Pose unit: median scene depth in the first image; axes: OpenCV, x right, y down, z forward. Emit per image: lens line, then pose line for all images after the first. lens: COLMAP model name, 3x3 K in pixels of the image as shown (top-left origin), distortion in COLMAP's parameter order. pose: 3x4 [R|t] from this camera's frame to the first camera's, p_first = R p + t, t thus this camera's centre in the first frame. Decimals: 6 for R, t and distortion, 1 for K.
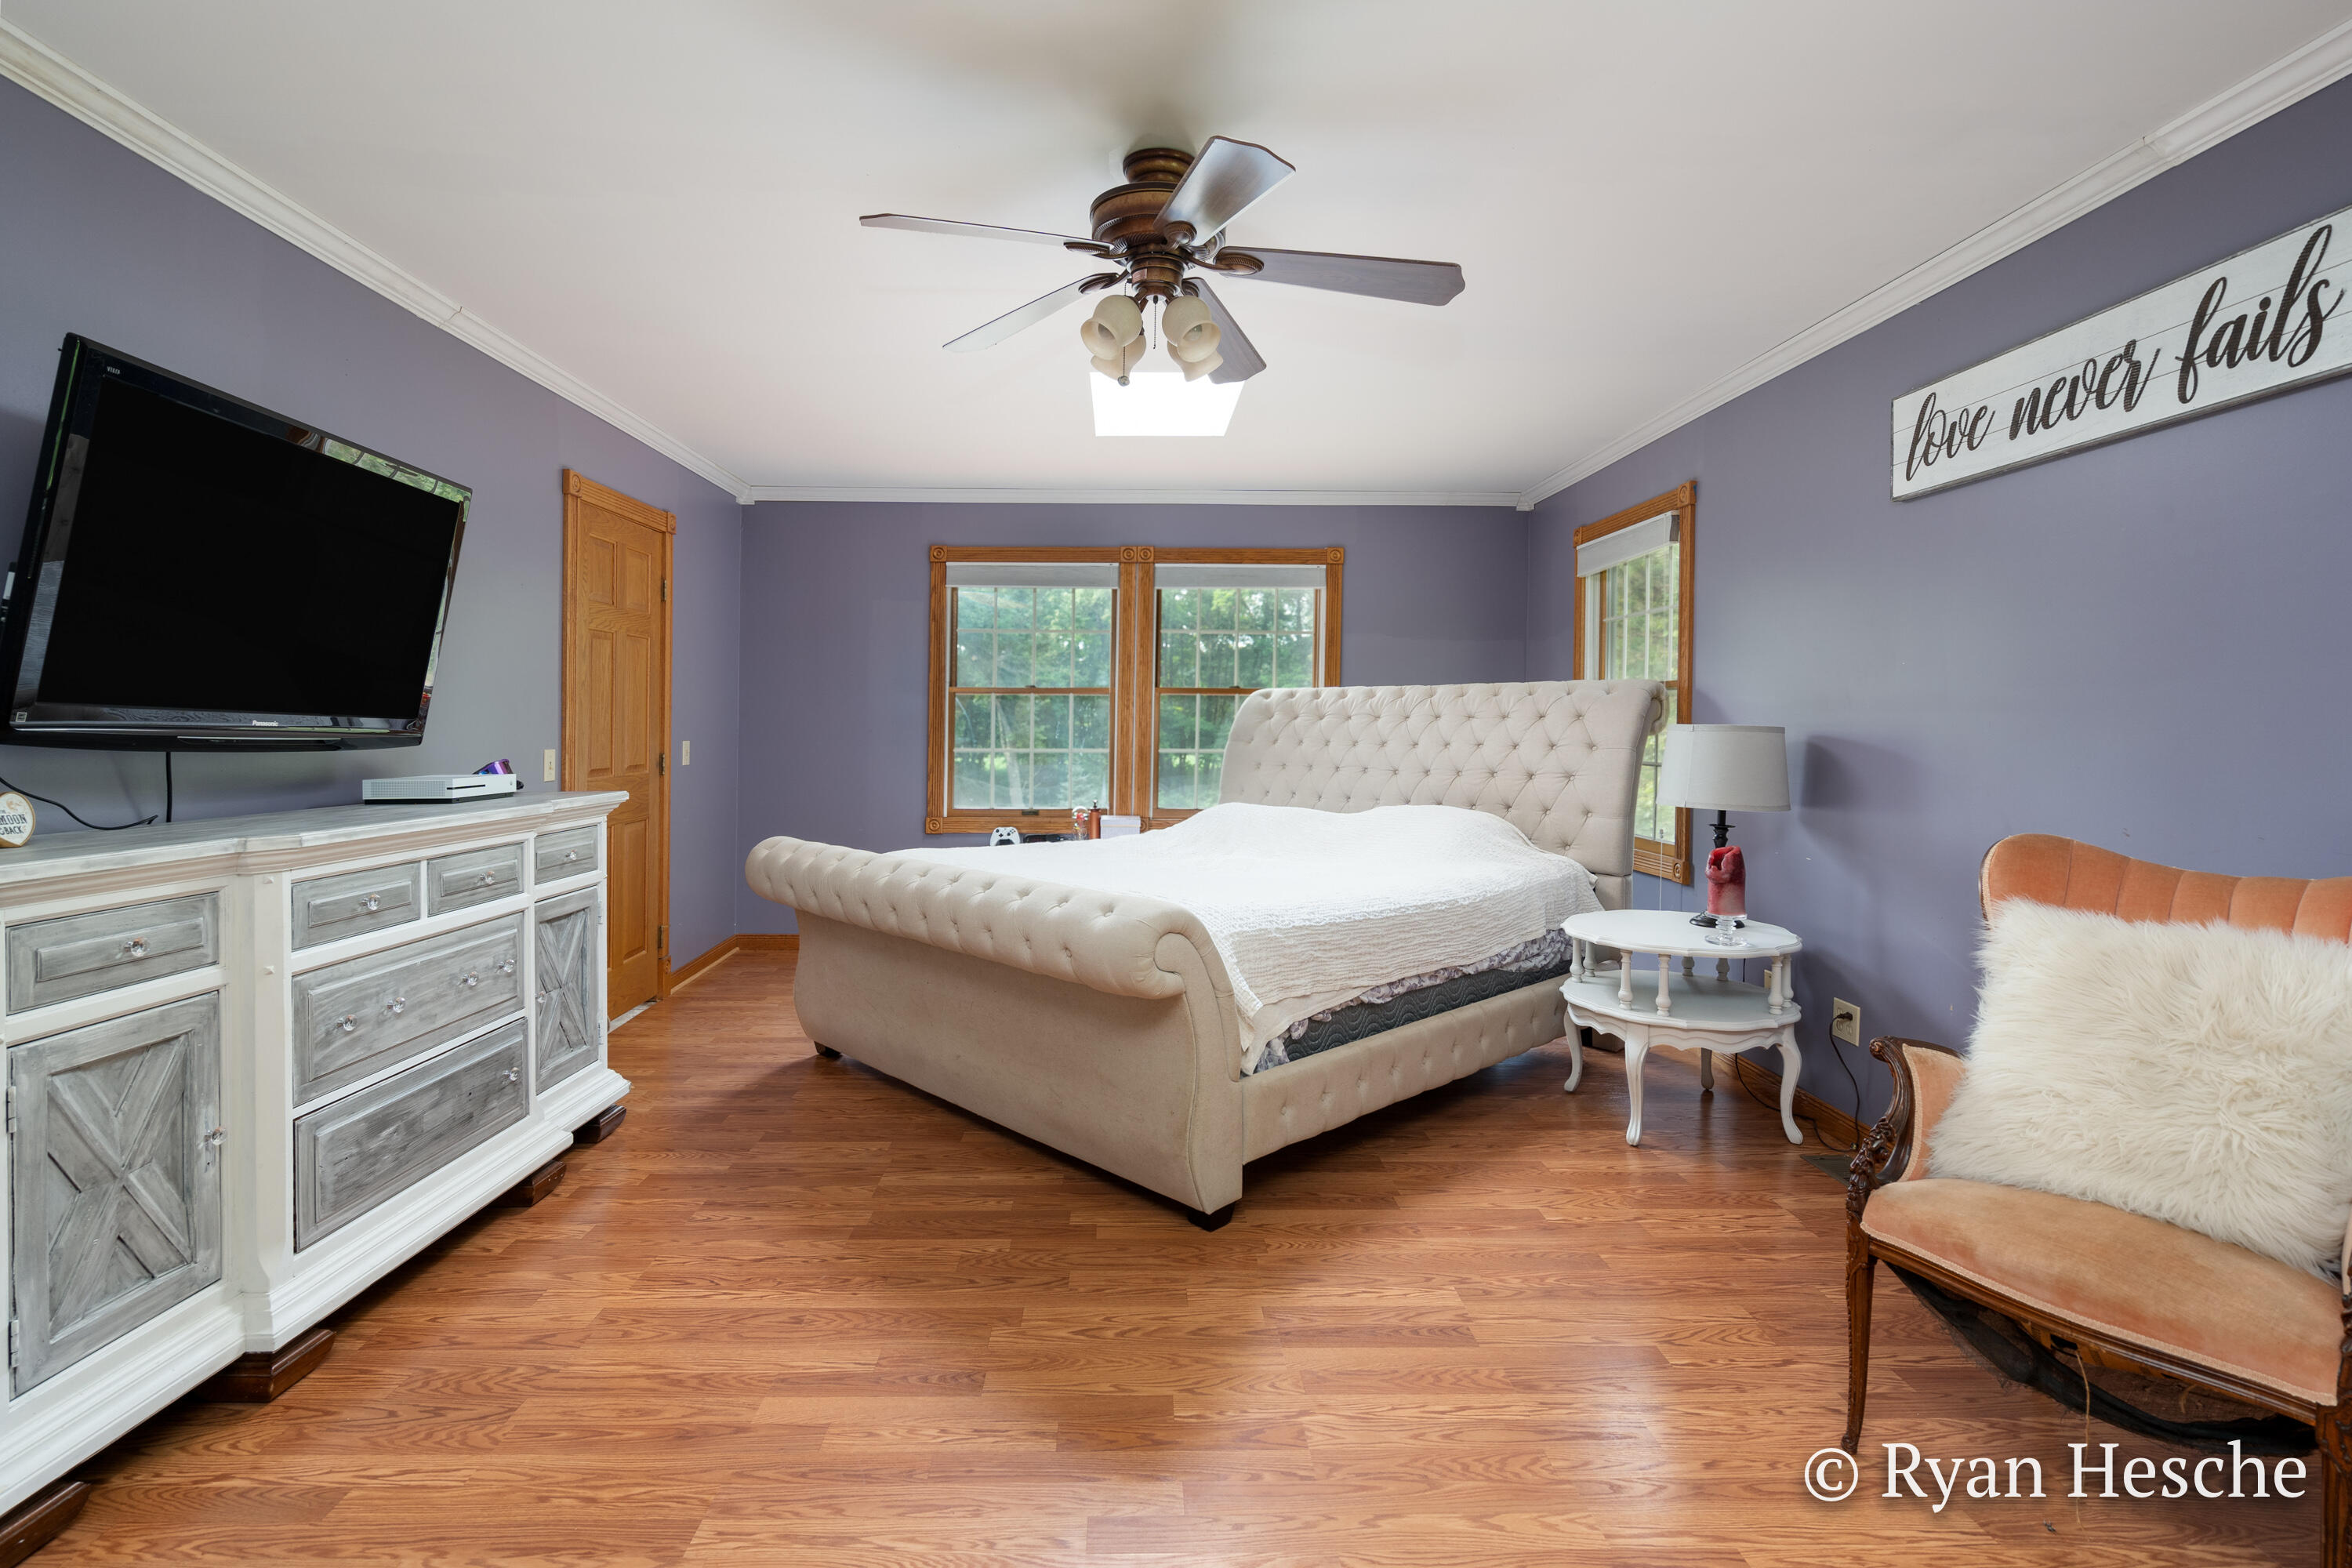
lens RADIAL K [[1093.0, 0, 1168.4], [0, 1093.0, 775.6], [0, 0, 1]] dist [0.010046, 0.000230]
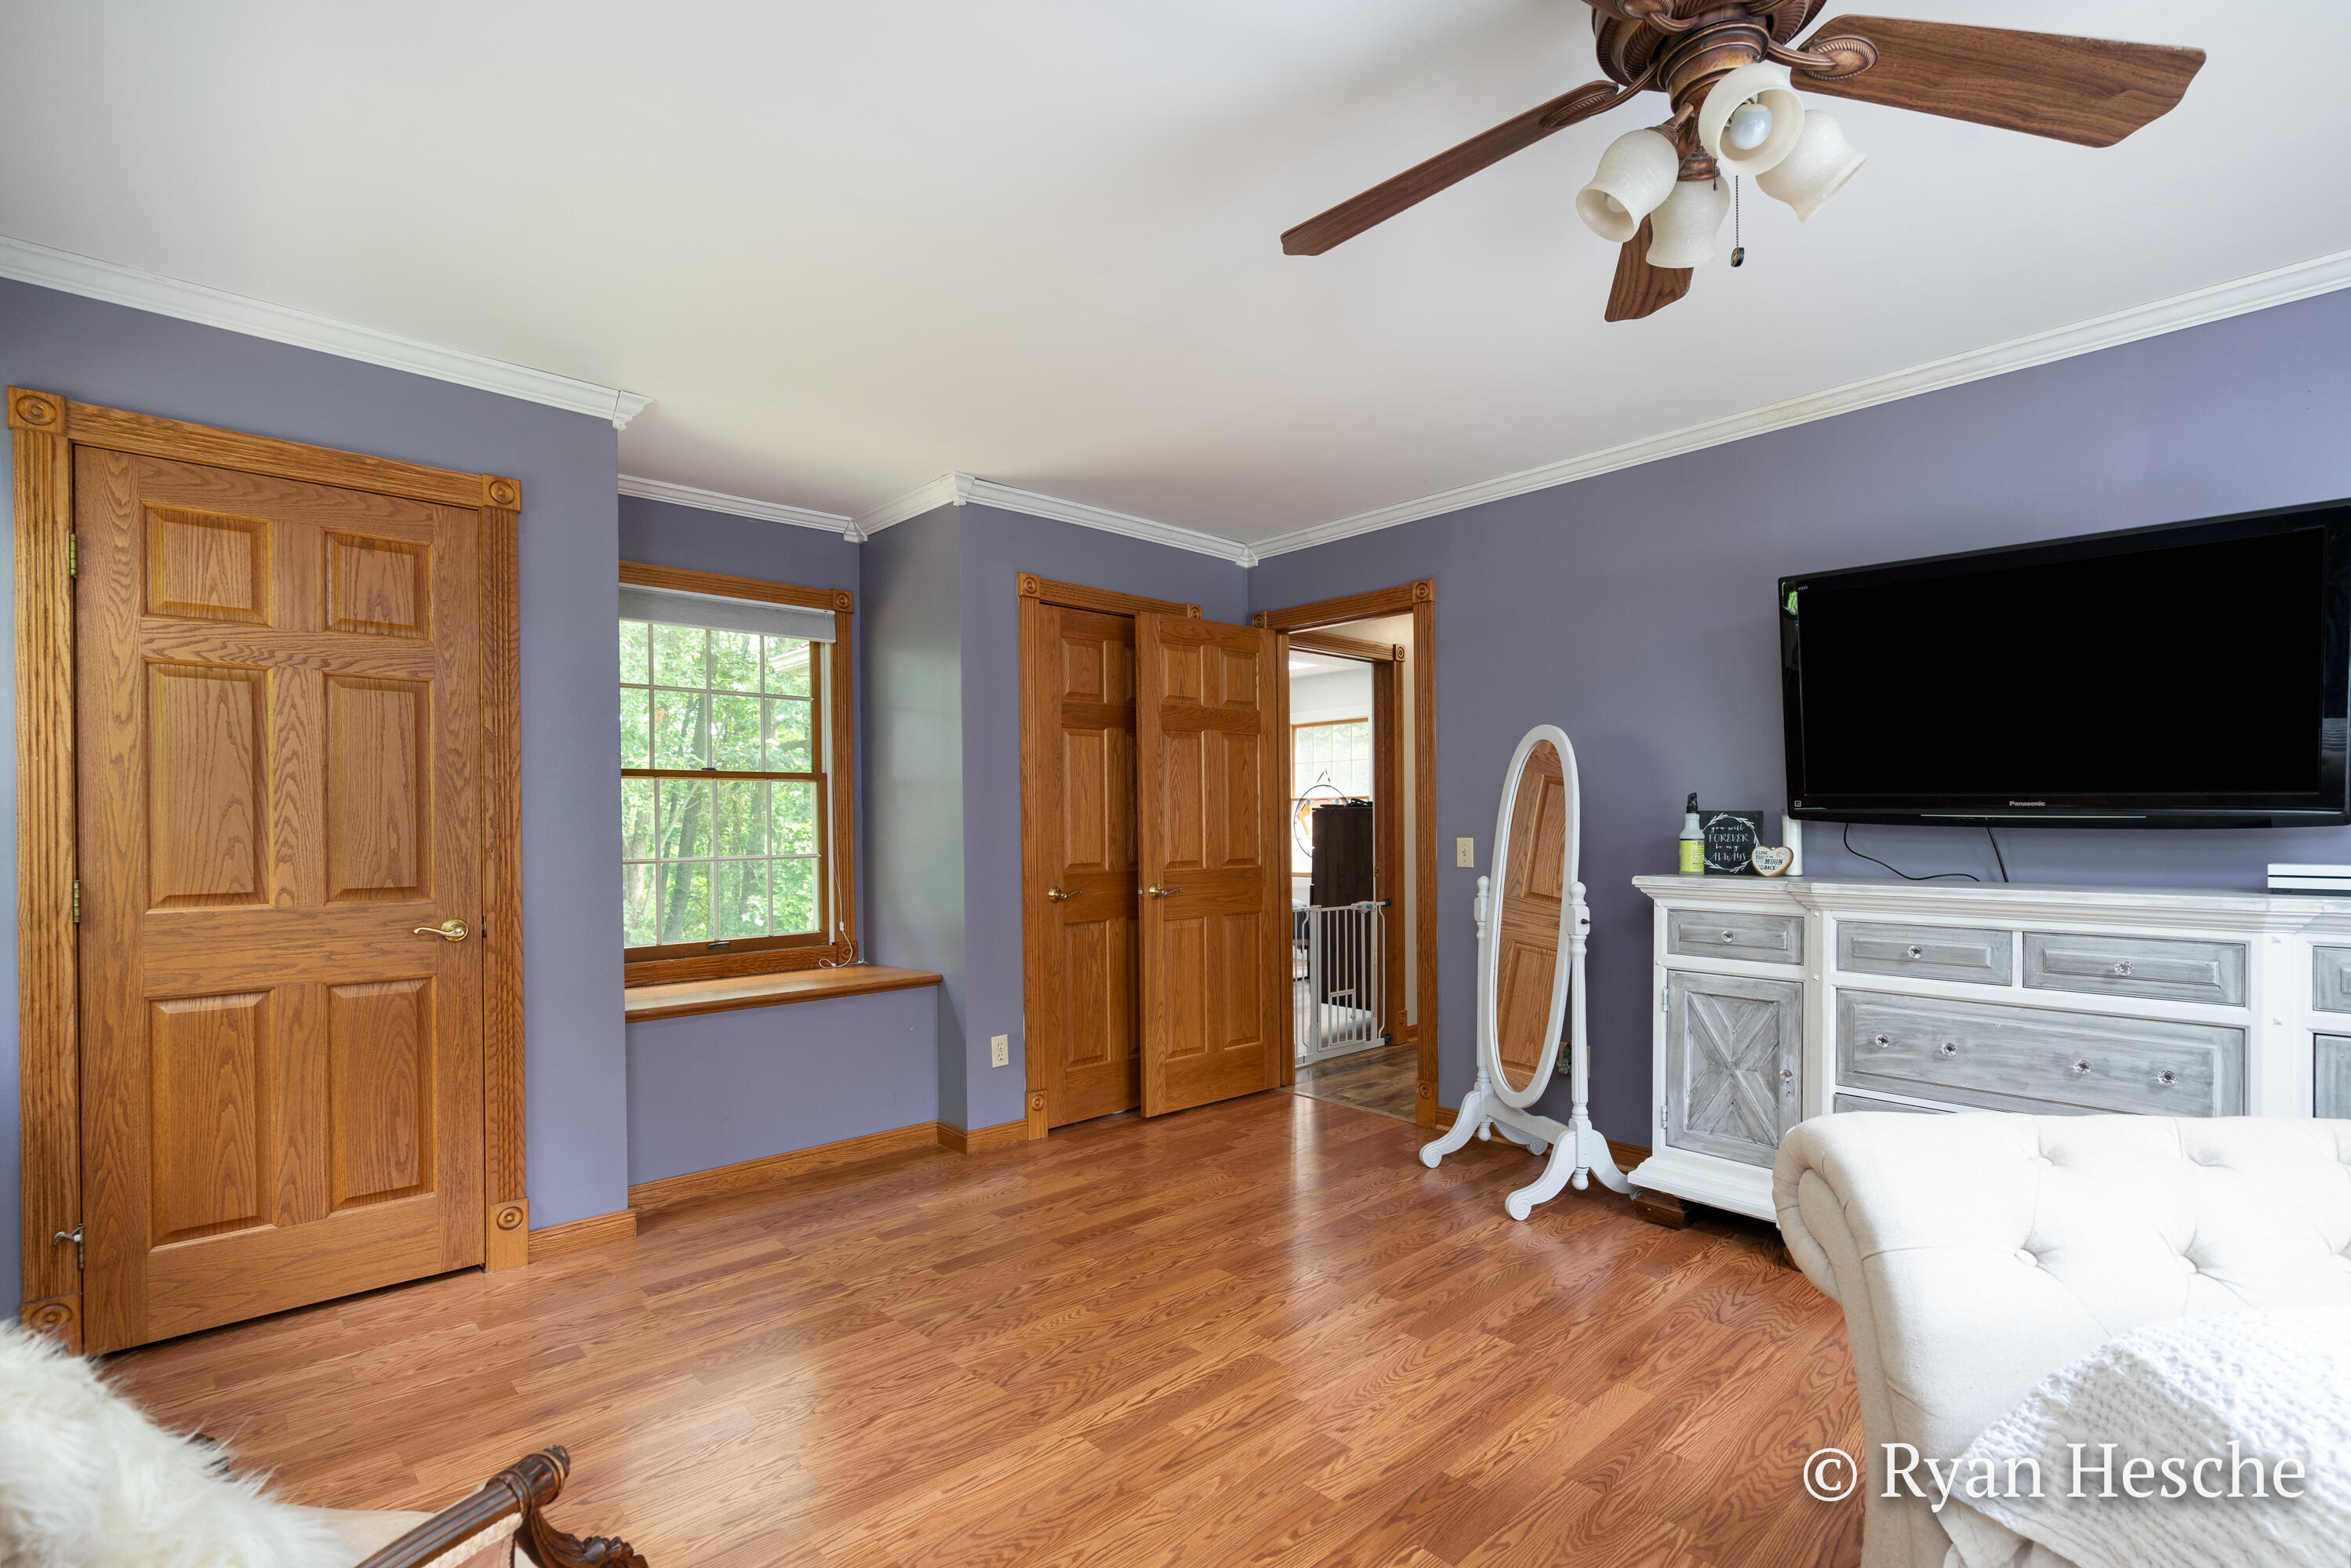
lens RADIAL K [[1092.4, 0, 1170.8], [0, 1092.4, 799.7], [0, 0, 1]] dist [0.010046, 0.000230]
pose [[-0.744691, -0.014319, -0.667256, 0.751815], [-0.027105, 0.999594, 0.008800, -0.043884], [0.666859, 0.024640, -0.744776, 1.462850]]
